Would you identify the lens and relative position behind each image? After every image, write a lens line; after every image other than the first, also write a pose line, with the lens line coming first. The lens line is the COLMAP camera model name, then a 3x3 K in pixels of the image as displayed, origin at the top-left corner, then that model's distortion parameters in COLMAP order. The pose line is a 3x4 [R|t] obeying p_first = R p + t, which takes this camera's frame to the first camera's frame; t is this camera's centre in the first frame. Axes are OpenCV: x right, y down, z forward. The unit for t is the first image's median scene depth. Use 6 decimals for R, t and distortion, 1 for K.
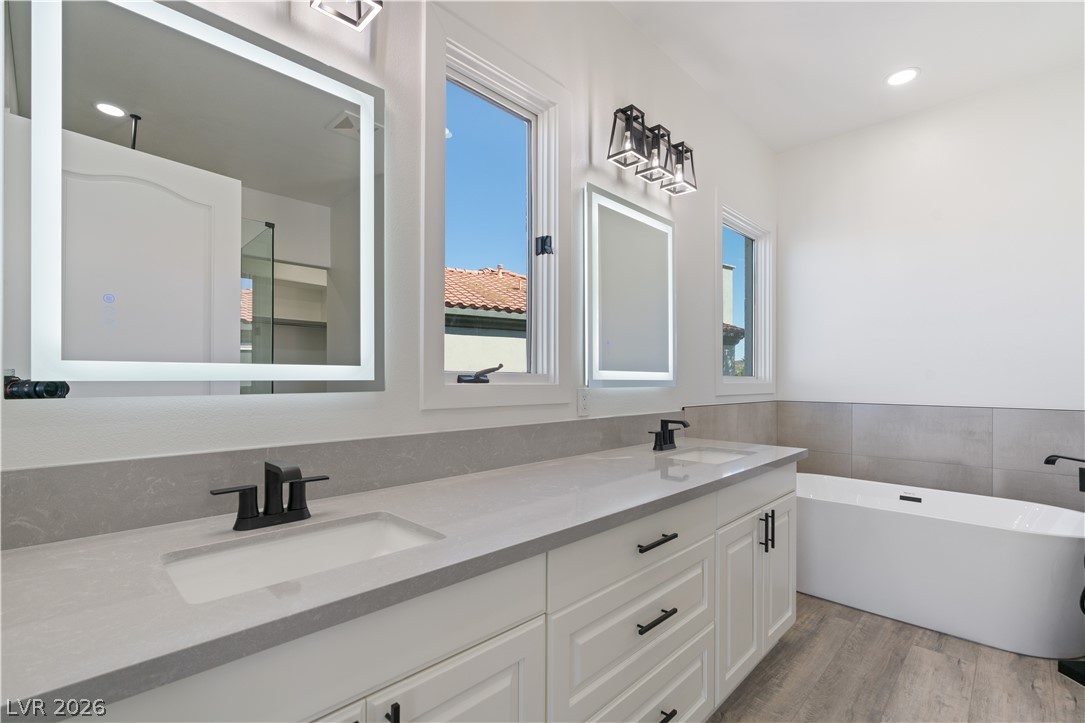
lens RADIAL K [[499.2, 0, 547.5], [0, 499.2, 372.1], [0, 0, 1]] dist [0.004597, 0.000378]
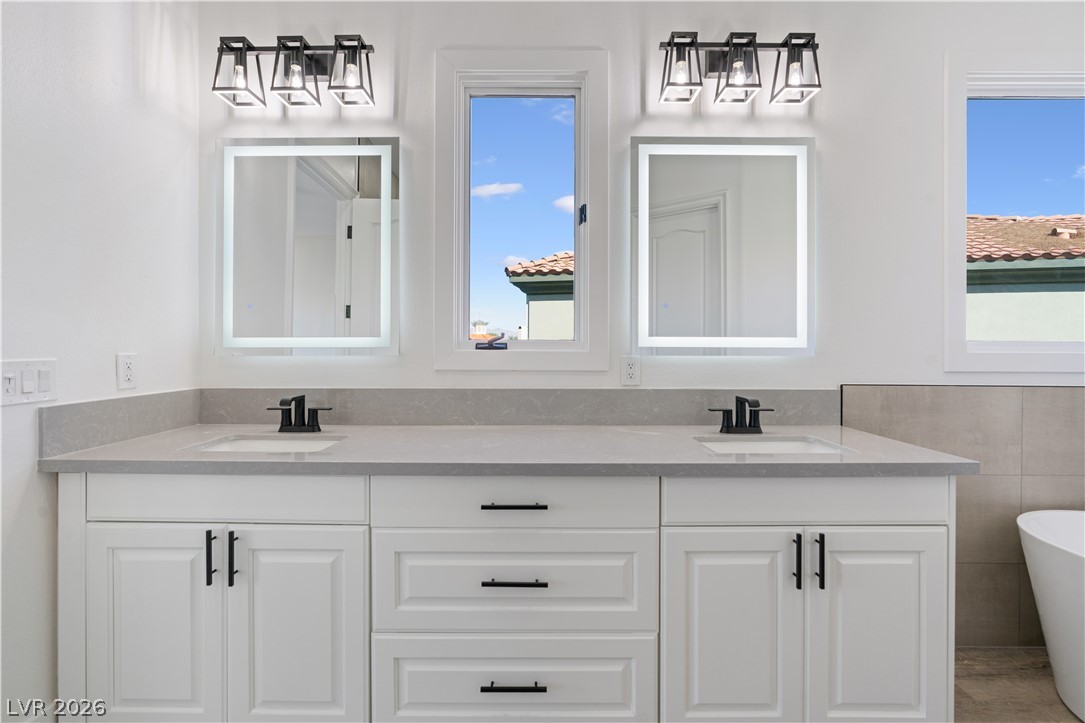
lens RADIAL K [[497.9, 0, 538.6], [0, 497.9, 347.2], [0, 0, 1]] dist [-0.000777, 0.000063]
pose [[0.686287, -0.005578, -0.727309, 0.700222], [0.010814, 0.999938, 0.002536, 0.012697], [0.727250, -0.009605, 0.686305, 0.249285]]
